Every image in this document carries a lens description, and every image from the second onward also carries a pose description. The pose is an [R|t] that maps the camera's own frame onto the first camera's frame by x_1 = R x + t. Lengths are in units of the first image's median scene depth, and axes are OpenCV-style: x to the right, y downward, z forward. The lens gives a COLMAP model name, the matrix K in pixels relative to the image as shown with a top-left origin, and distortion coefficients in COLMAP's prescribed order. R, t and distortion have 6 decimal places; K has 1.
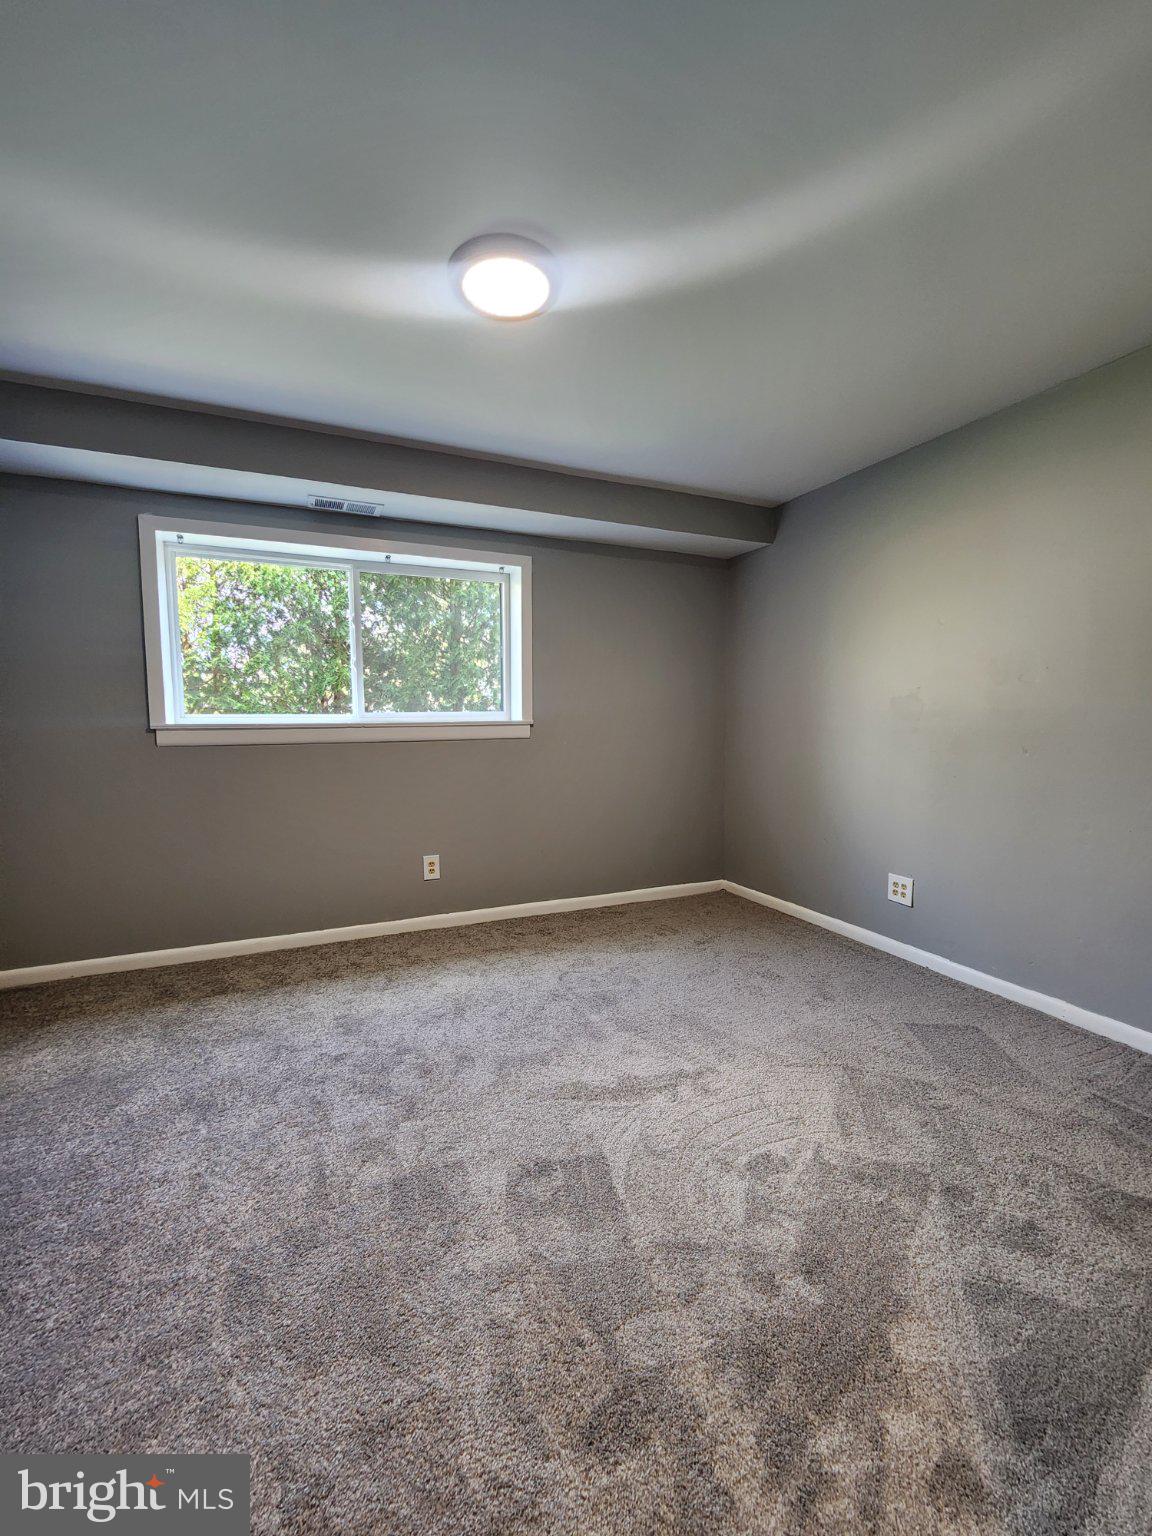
lens RADIAL K [[630.9, 0, 576.0], [0, 630.9, 768.0], [0, 0, 1]] dist [-0.004973, 0.000058]
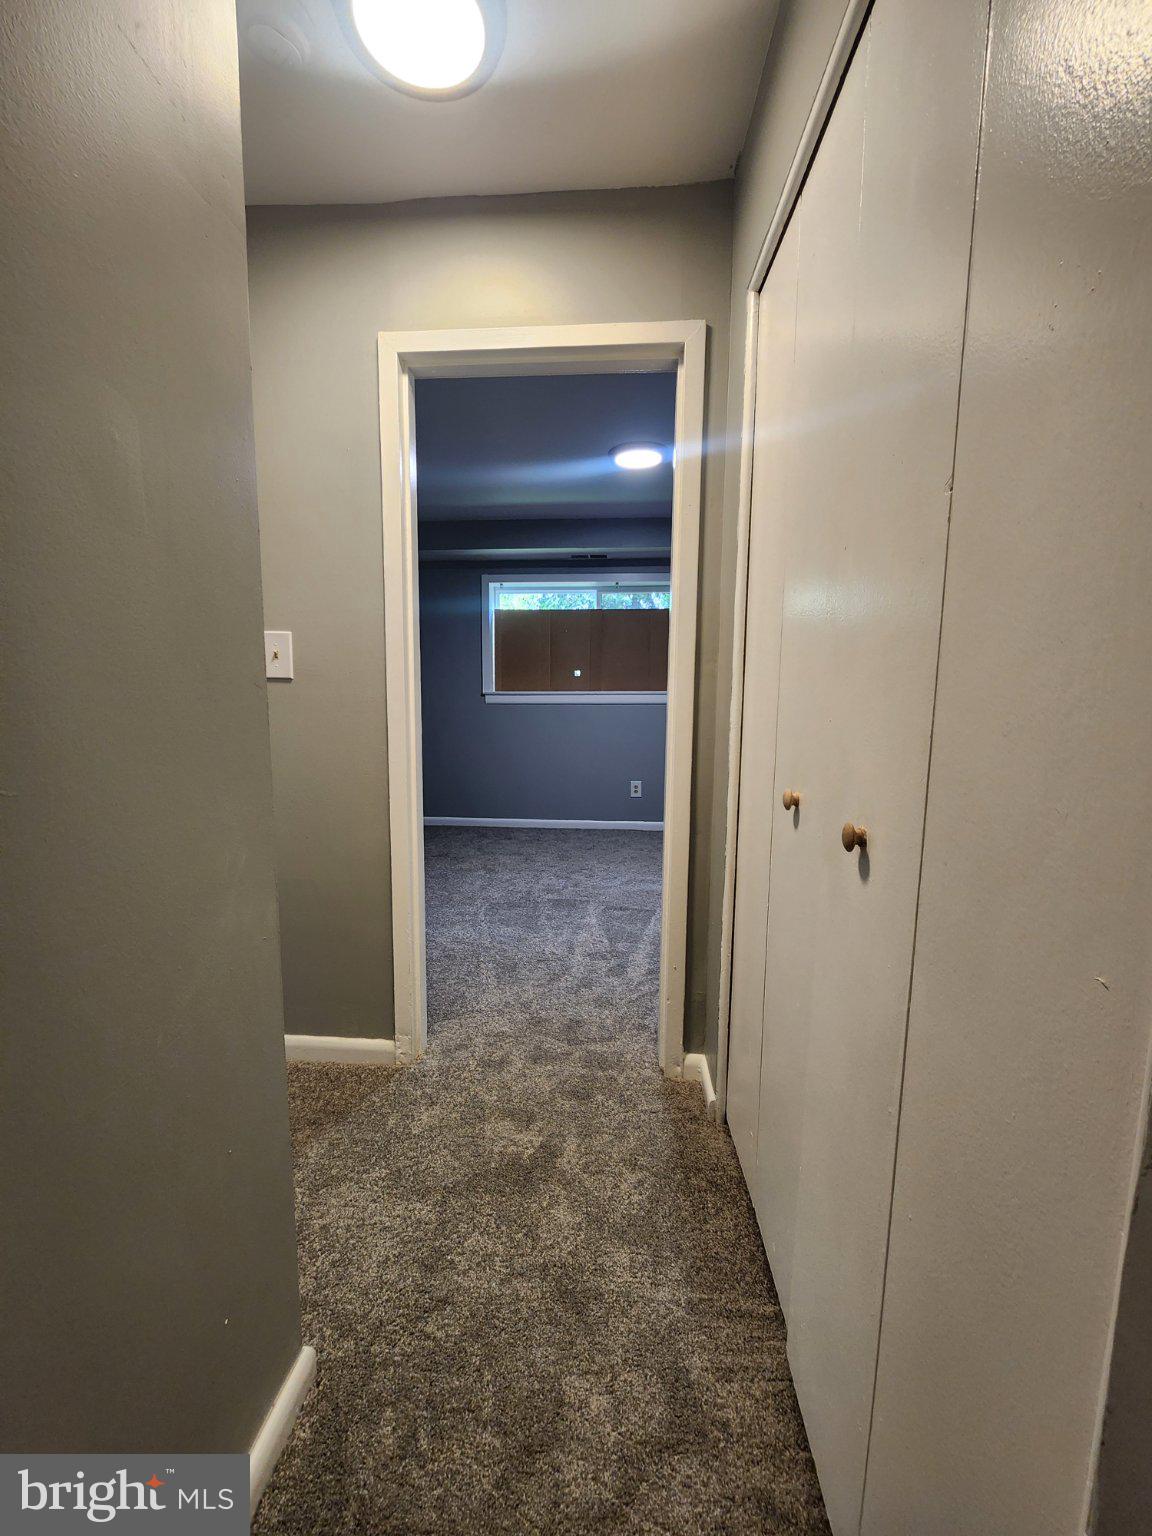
lens RADIAL K [[630.9, 0, 576.0], [0, 630.9, 768.0], [0, 0, 1]] dist [-0.004973, 0.000058]
pose [[0.887177, 0.063015, -0.457106, 0.392273], [-0.045058, 0.997728, 0.050092, 0.045736], [0.459224, -0.023845, 0.888000, -0.477698]]
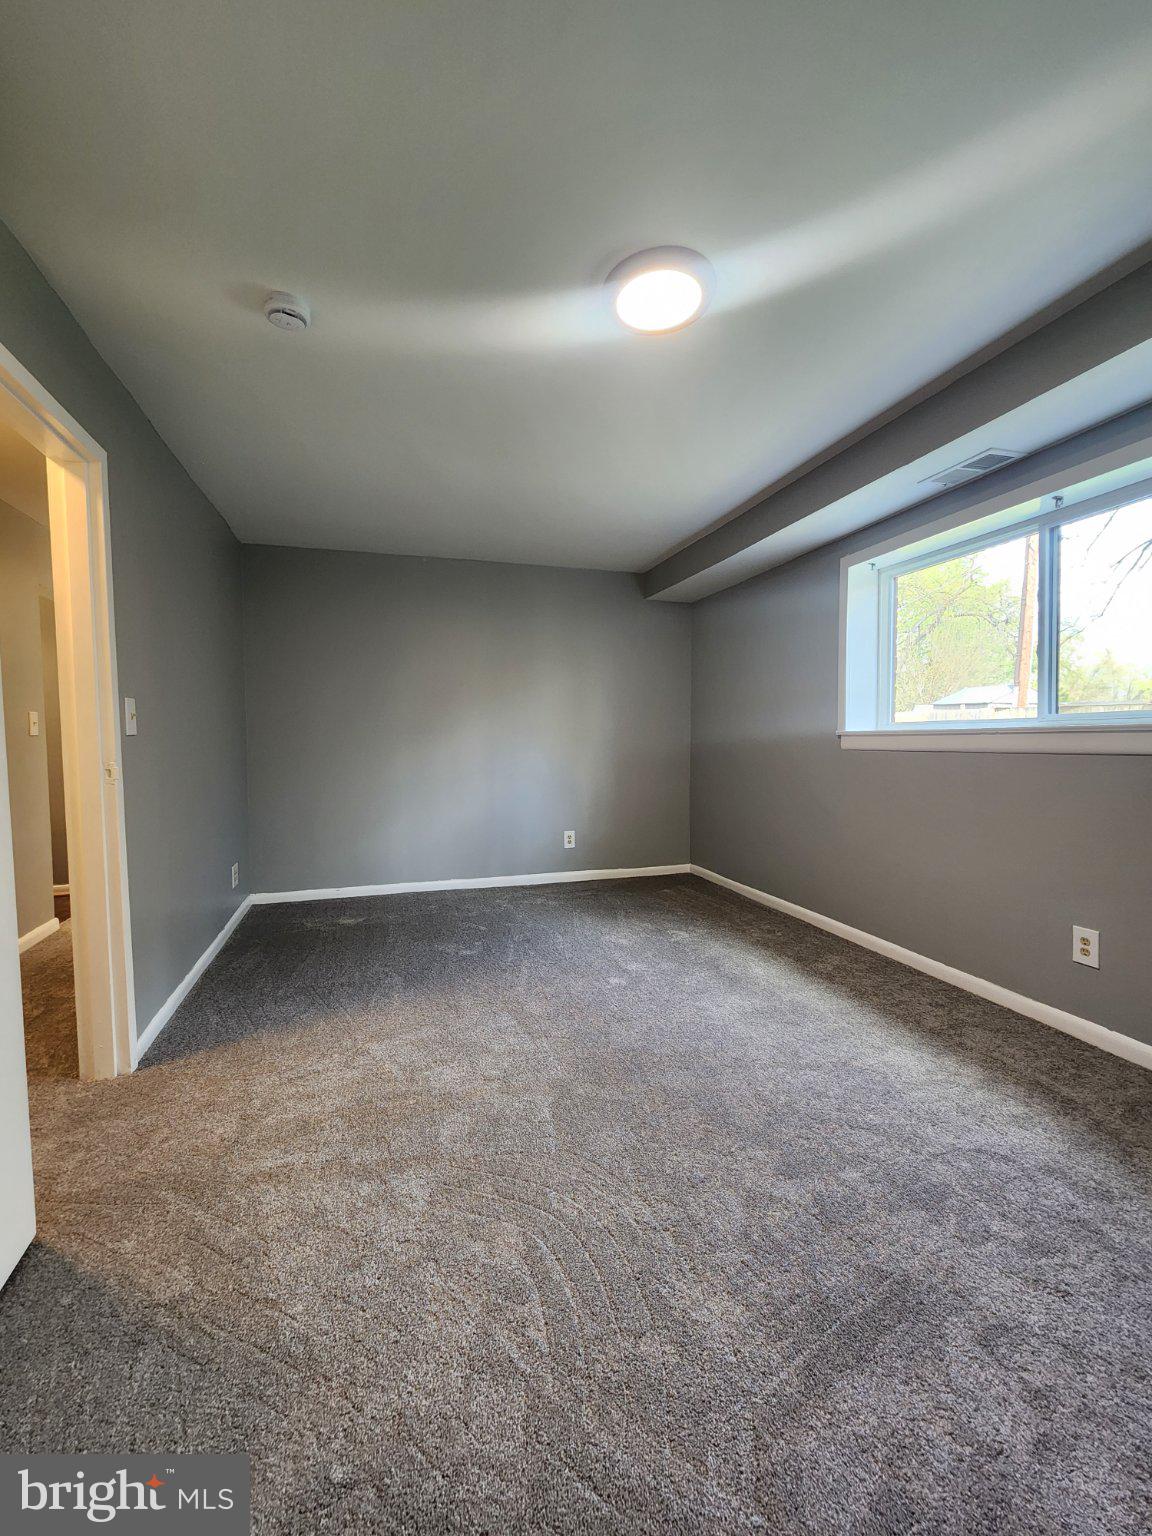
lens RADIAL K [[630.9, 0, 576.0], [0, 630.9, 768.0], [0, 0, 1]] dist [-0.004973, 0.000058]
pose [[-0.113454, 0.053840, -0.992083, 0.565468], [-0.074379, 0.995268, 0.062519, -0.035425], [0.990755, 0.080883, -0.108912, 0.630525]]
